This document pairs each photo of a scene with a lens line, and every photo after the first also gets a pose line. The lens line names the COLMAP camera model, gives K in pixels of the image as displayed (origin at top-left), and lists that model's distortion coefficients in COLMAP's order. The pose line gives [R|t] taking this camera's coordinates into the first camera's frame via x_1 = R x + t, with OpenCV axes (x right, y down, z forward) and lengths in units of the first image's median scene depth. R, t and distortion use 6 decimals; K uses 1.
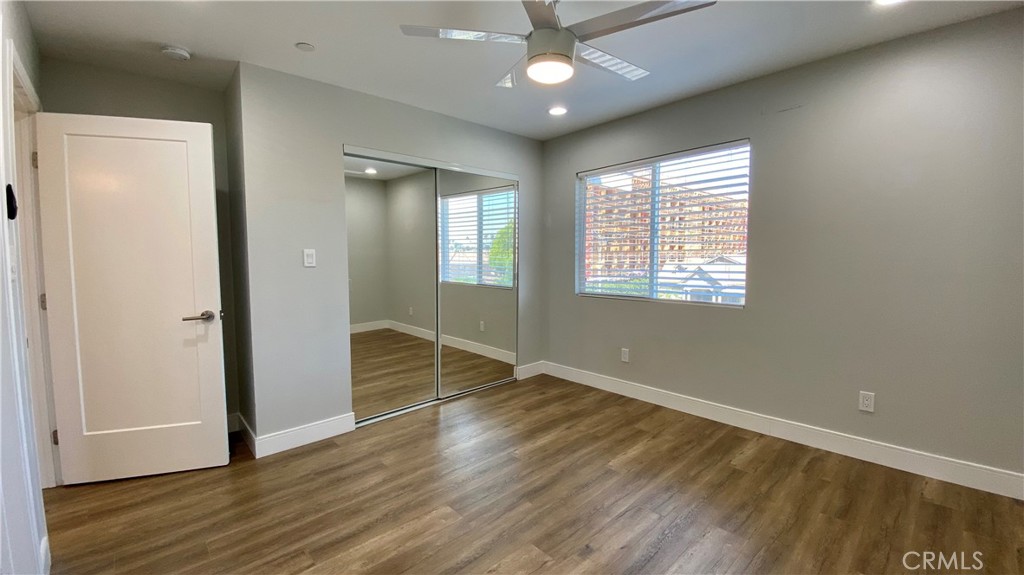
lens RADIAL K [[416.9, 0, 508.7], [0, 416.9, 283.2], [0, 0, 1]] dist [0.047532, -0.032803]
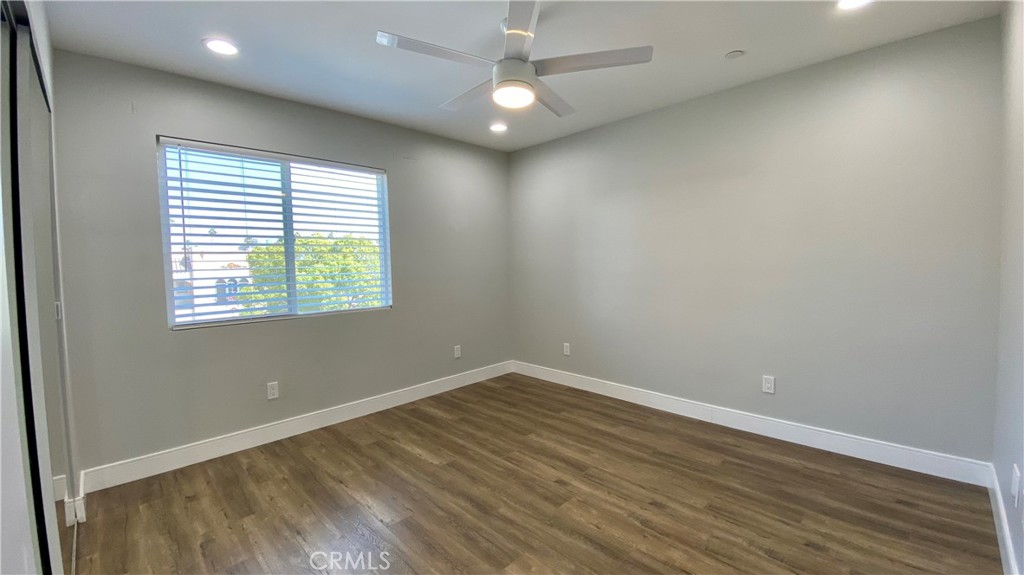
lens RADIAL K [[416.9, 0, 508.7], [0, 416.9, 283.2], [0, 0, 1]] dist [0.047532, -0.032803]
pose [[-0.036551, -0.039226, 0.998562, -0.702839], [0.083813, 0.995589, 0.042177, -0.037222], [-0.995811, 0.085234, -0.033102, 0.735158]]
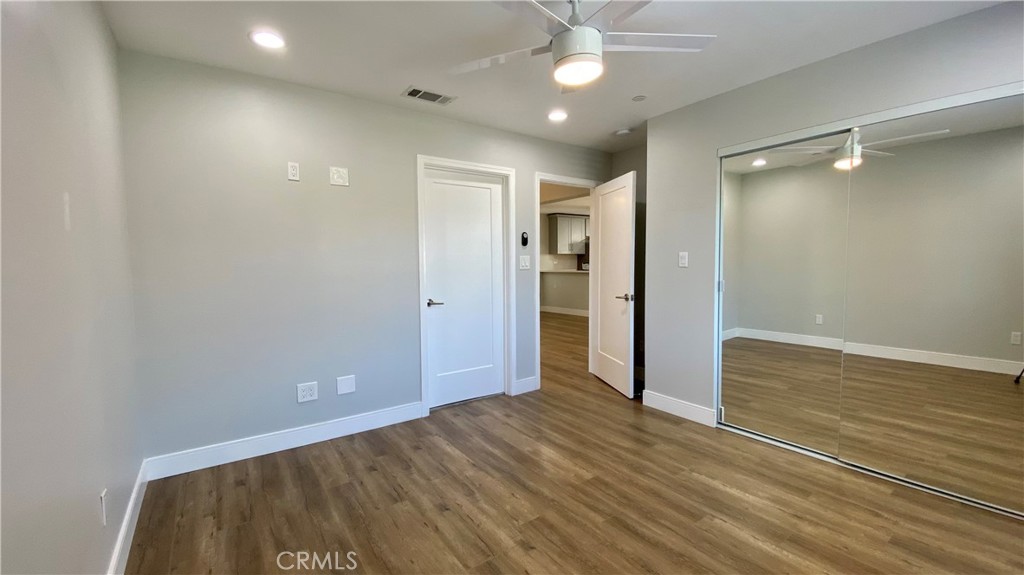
lens RADIAL K [[416.9, 0, 508.7], [0, 416.9, 283.2], [0, 0, 1]] dist [0.047532, -0.032803]
pose [[-0.124482, 0.063721, -0.990174, 0.749521], [-0.050220, 0.996252, 0.070426, -0.052115], [0.990950, 0.058493, -0.120815, 0.664794]]
